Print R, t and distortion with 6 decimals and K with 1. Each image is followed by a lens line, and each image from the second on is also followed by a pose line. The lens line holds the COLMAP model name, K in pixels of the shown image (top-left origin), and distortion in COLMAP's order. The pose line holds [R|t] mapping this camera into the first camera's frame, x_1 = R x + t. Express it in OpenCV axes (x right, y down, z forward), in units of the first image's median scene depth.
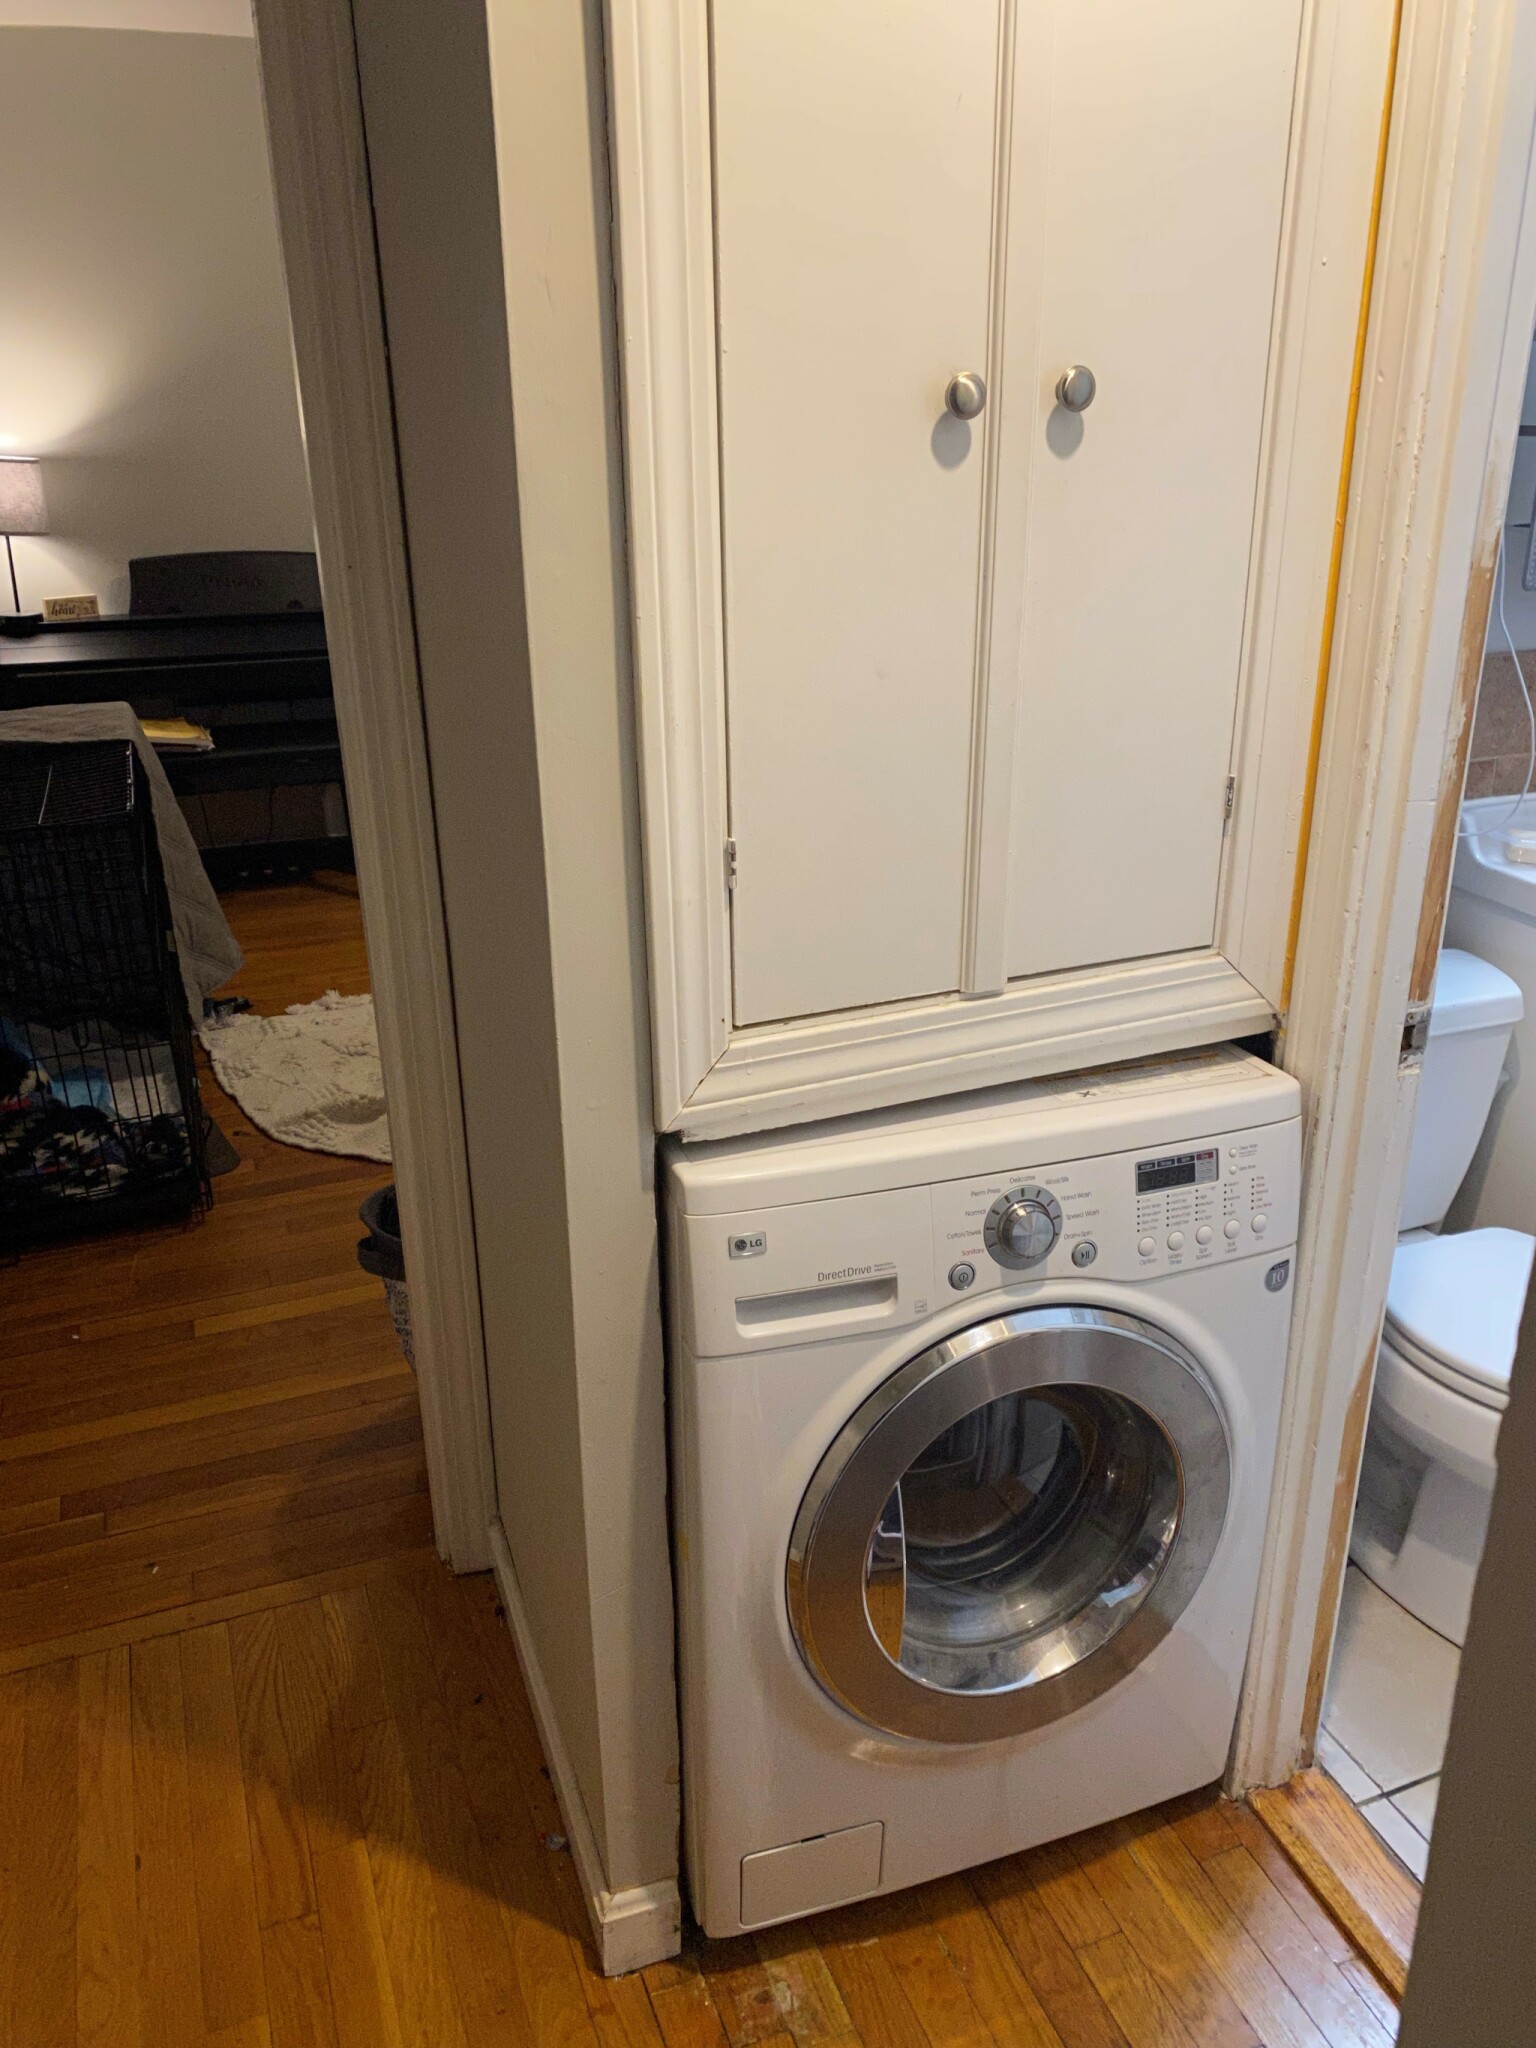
lens RADIAL K [[1552.5, 0, 778.7], [0, 1552.5, 1046.5], [0, 0, 1]] dist [0.055848, -0.050349]
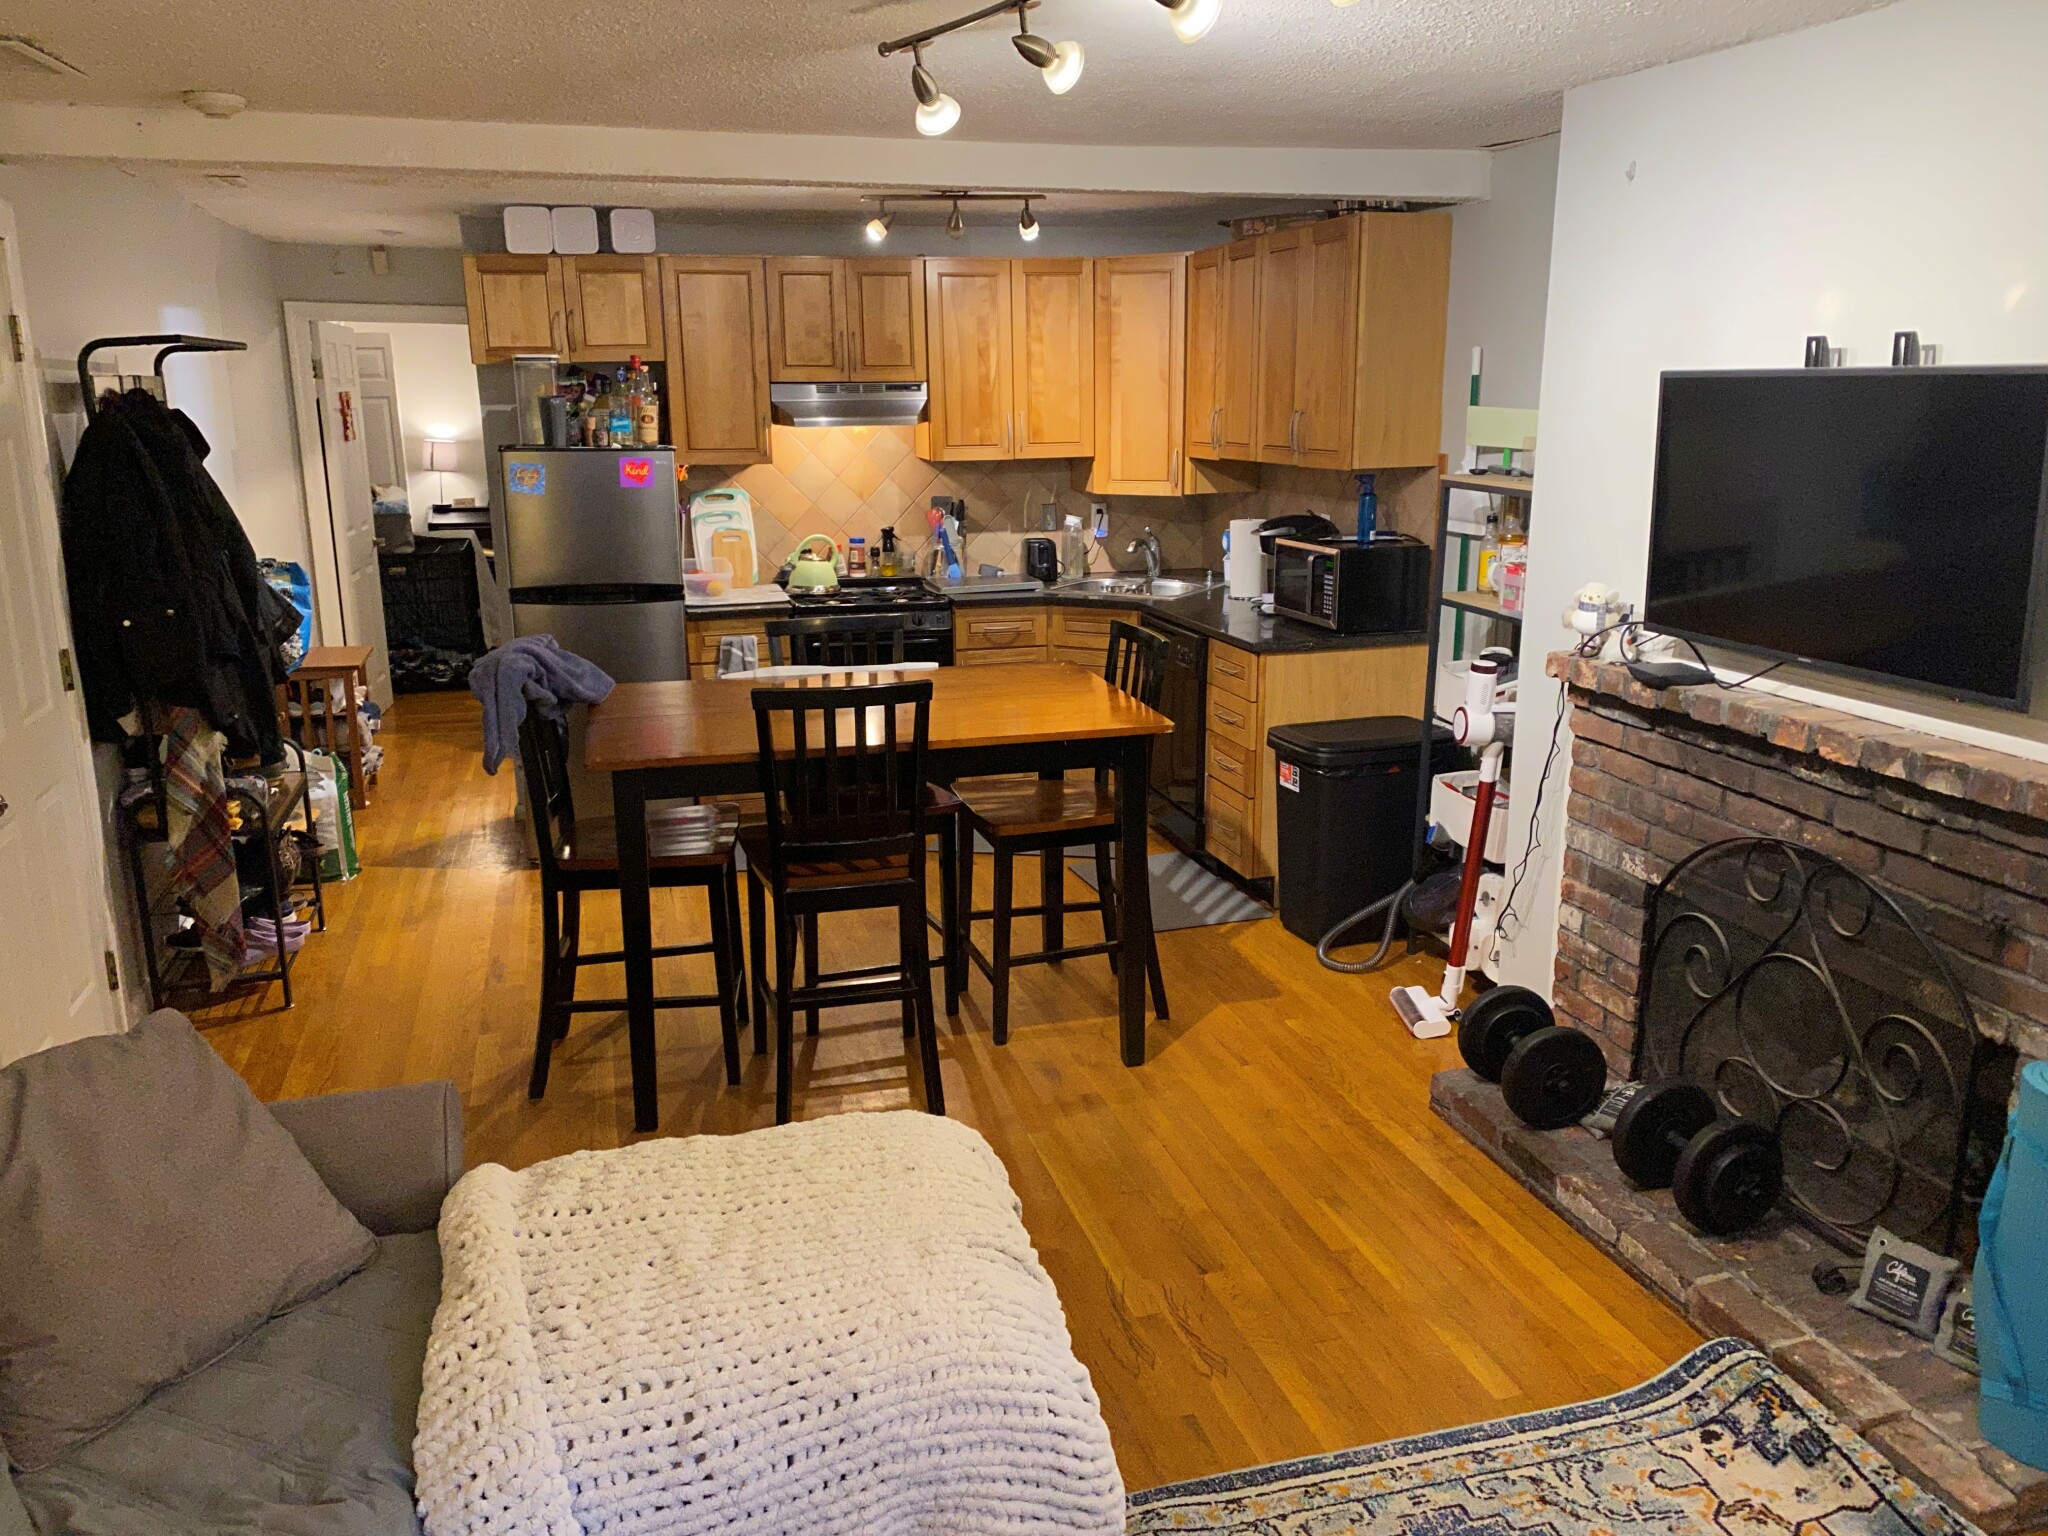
lens RADIAL K [[1552.5, 0, 1019.3], [0, 1552.5, 775.6], [0, 0, 1]] dist [0.055848, -0.050349]
pose [[0.994212, 0.032651, -0.102354, 0.940033], [-0.046500, 0.989619, -0.135986, 0.605938], [0.096851, 0.139958, 0.985409, -1.751918]]
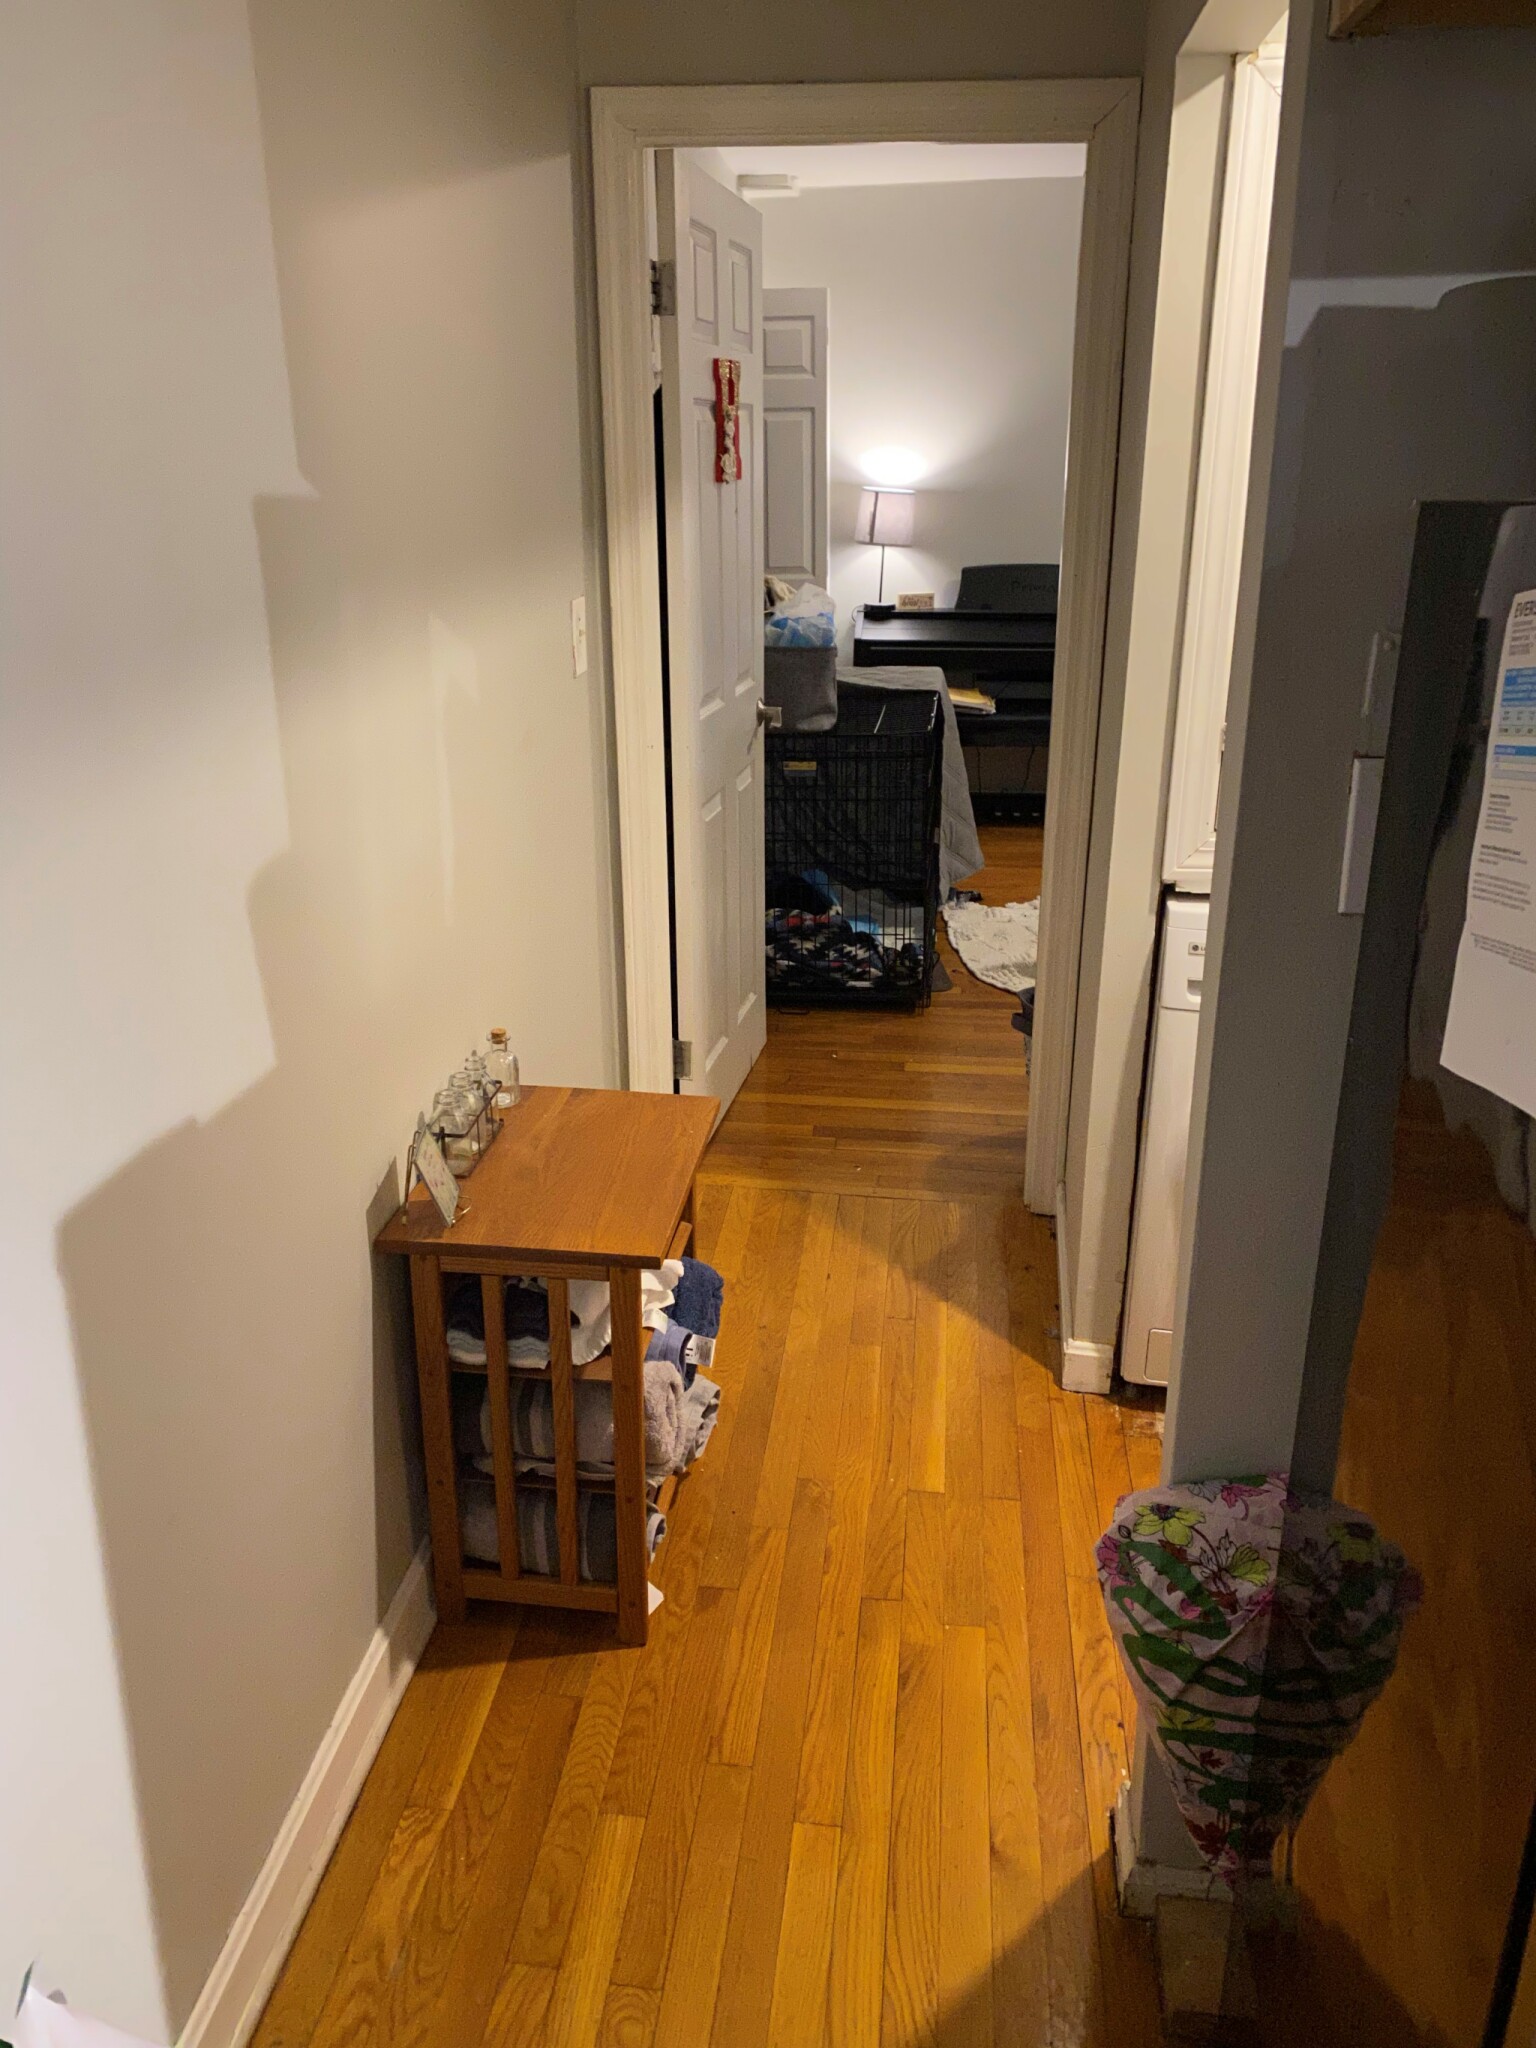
lens RADIAL K [[1552.5, 0, 775.9], [0, 1552.5, 1018.8], [0, 0, 1]] dist [0.055848, -0.050349]
pose [[0.879652, 0.173575, -0.442813, 0.150528], [-0.185304, 0.982534, 0.017028, 0.110810], [0.438035, 0.067076, 0.896452, -0.350033]]
